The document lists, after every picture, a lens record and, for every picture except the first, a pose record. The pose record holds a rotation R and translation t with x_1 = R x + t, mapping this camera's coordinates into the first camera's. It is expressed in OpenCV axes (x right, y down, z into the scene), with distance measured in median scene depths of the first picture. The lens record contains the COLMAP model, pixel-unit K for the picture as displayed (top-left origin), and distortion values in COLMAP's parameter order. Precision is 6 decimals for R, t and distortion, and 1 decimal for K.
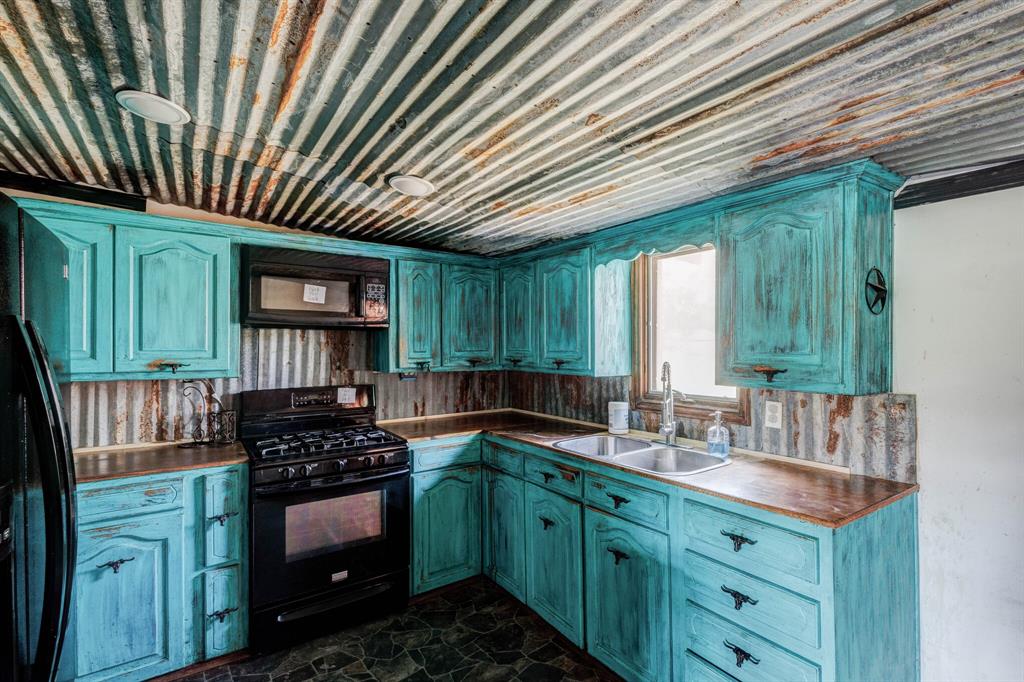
lens RADIAL K [[475.0, 0, 507.2], [0, 475.0, 346.6], [0, 0, 1]] dist [0.002391, 0.000565]
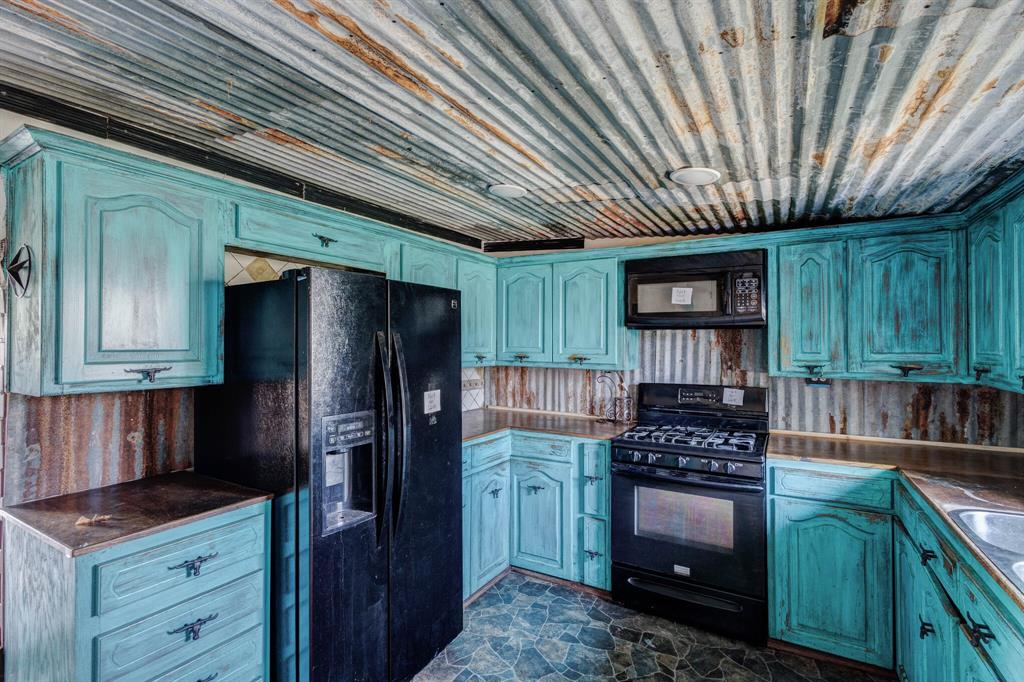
lens RADIAL K [[467.9, 0, 512.0], [0, 467.9, 341.0], [0, 0, 1]] dist [0.011532, -0.004646]
pose [[0.436396, -0.001447, -0.899754, 0.370764], [-0.002923, 0.999991, -0.003027, -0.006536], [0.899750, 0.003951, 0.436388, 0.210006]]
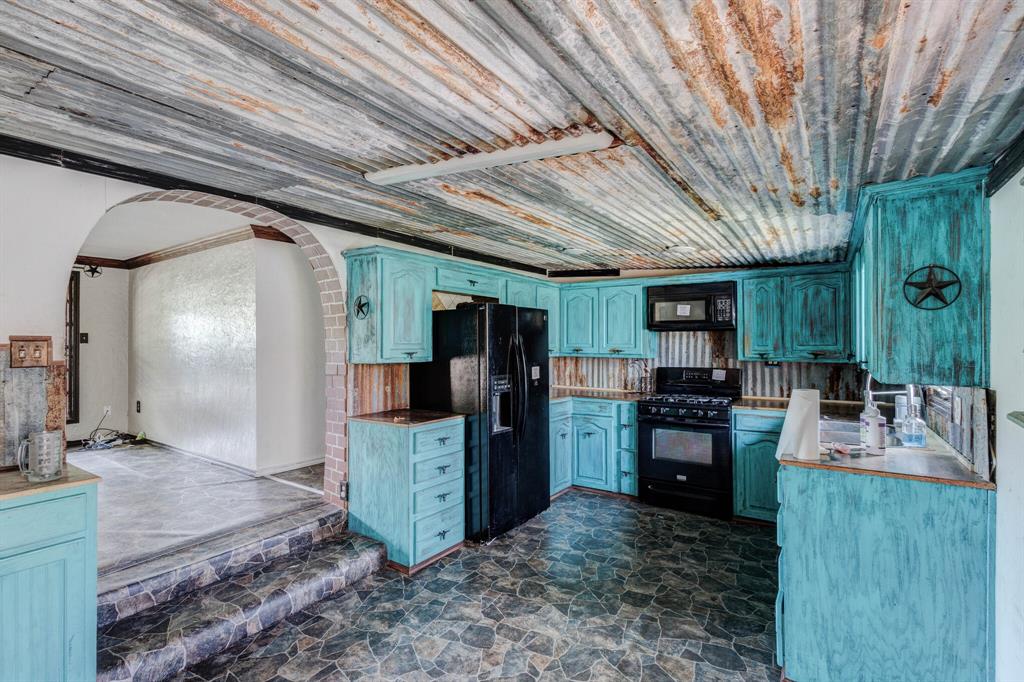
lens RADIAL K [[463.2, 0, 504.7], [0, 463.2, 341.4], [0, 0, 1]] dist [0.002346, 0.000215]
pose [[0.359309, -0.003250, -0.933213, 0.891904], [0.000121, 0.999994, -0.003436, 0.003689], [0.933218, 0.001122, 0.359308, -0.166920]]
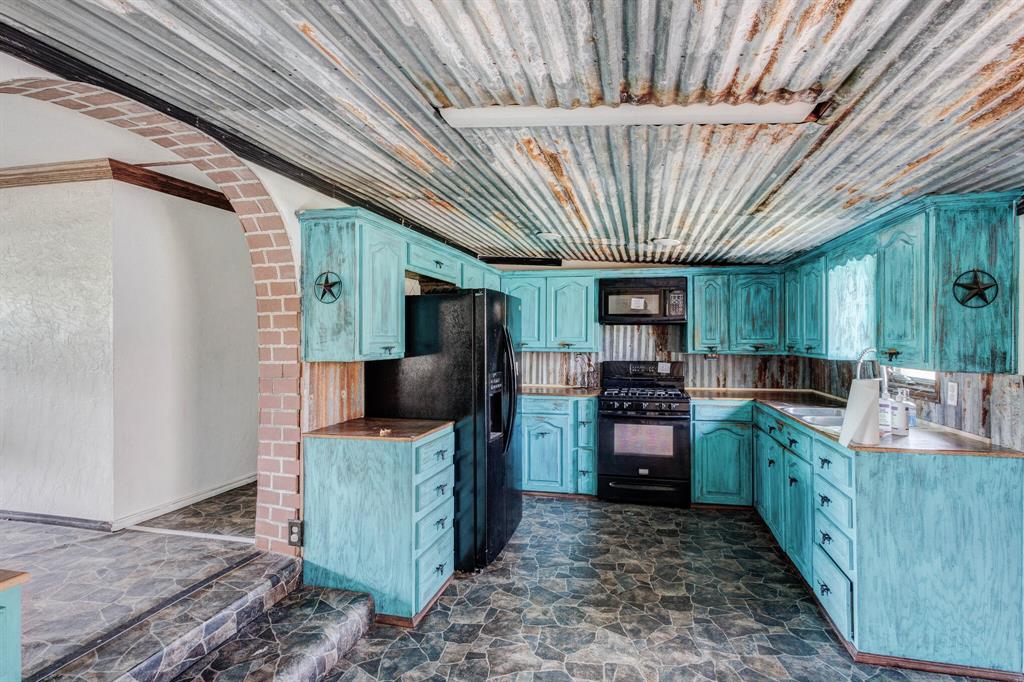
lens RADIAL K [[491.7, 0, 519.2], [0, 491.7, 337.6], [0, 0, 1]] dist [0.002632, -0.000469]
pose [[0.674446, 0.003143, -0.738317, 0.590080], [-0.003555, 0.999993, 0.001010, 0.007610], [0.738316, 0.001943, 0.674453, -0.466792]]
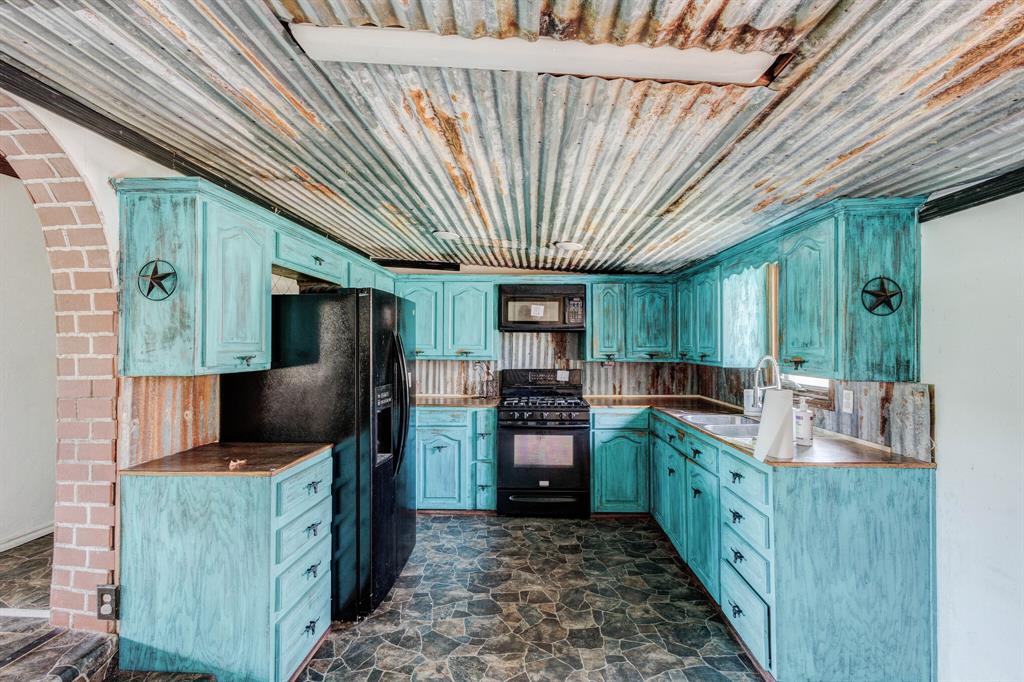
lens RADIAL K [[463.2, 0, 504.7], [0, 463.2, 341.4], [0, 0, 1]] dist [0.002346, 0.000215]
pose [[0.797863, -0.000744, -0.602838, 0.463845], [-0.004924, 0.999958, -0.007752, 0.007244], [0.602818, 0.009153, 0.797826, -0.331070]]
